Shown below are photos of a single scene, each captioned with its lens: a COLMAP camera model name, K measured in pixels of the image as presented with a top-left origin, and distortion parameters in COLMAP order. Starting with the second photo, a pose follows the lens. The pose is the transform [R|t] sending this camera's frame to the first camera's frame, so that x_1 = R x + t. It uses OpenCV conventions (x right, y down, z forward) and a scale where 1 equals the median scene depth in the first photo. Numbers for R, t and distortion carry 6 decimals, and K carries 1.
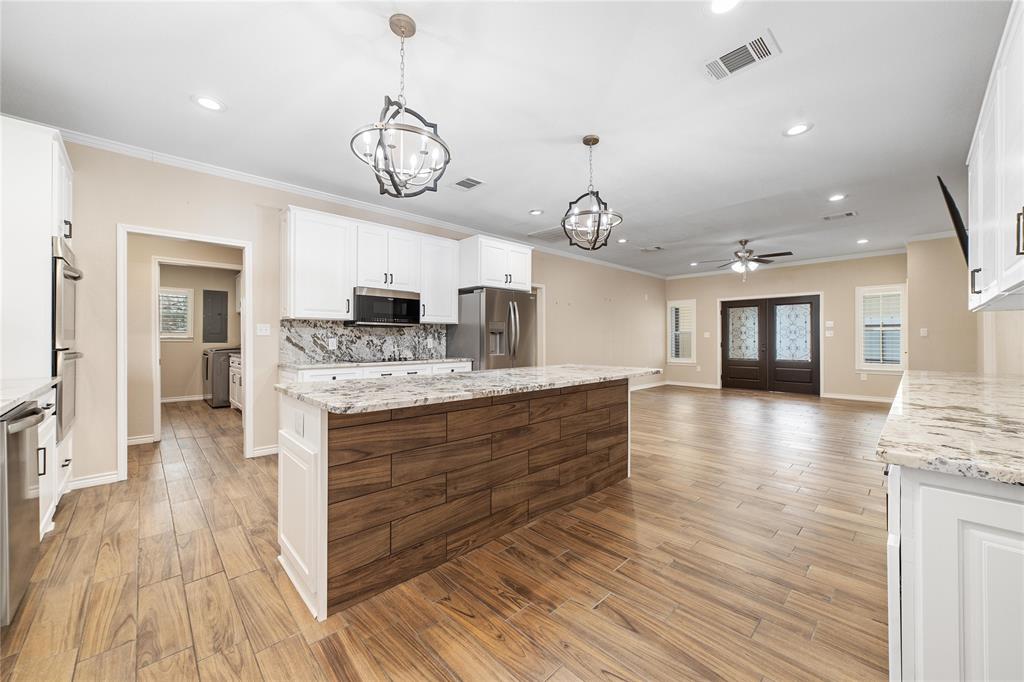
lens RADIAL K [[389.1, 0, 513.8], [0, 389.1, 338.2], [0, 0, 1]] dist [0.001150, 0.000944]
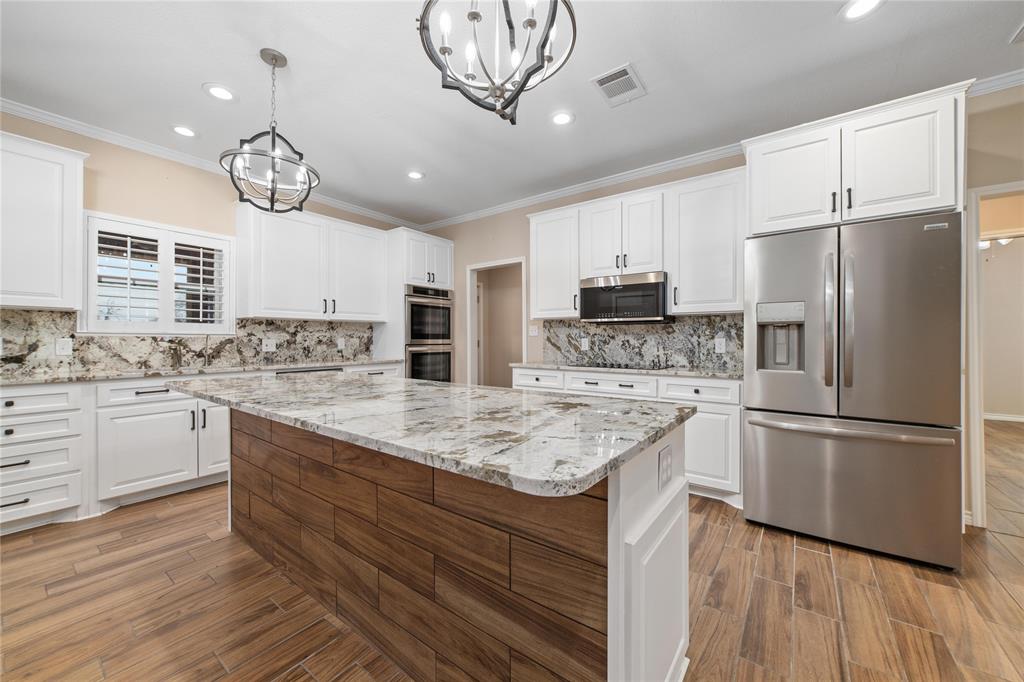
lens RADIAL K [[389.1, 0, 517.7], [0, 389.1, 340.4], [0, 0, 1]] dist [0.001150, 0.000944]
pose [[0.165289, 0.001721, -0.986244, 0.350312], [0.002123, 0.999996, 0.002101, 0.002671], [0.986243, -0.002441, 0.165285, 0.565615]]
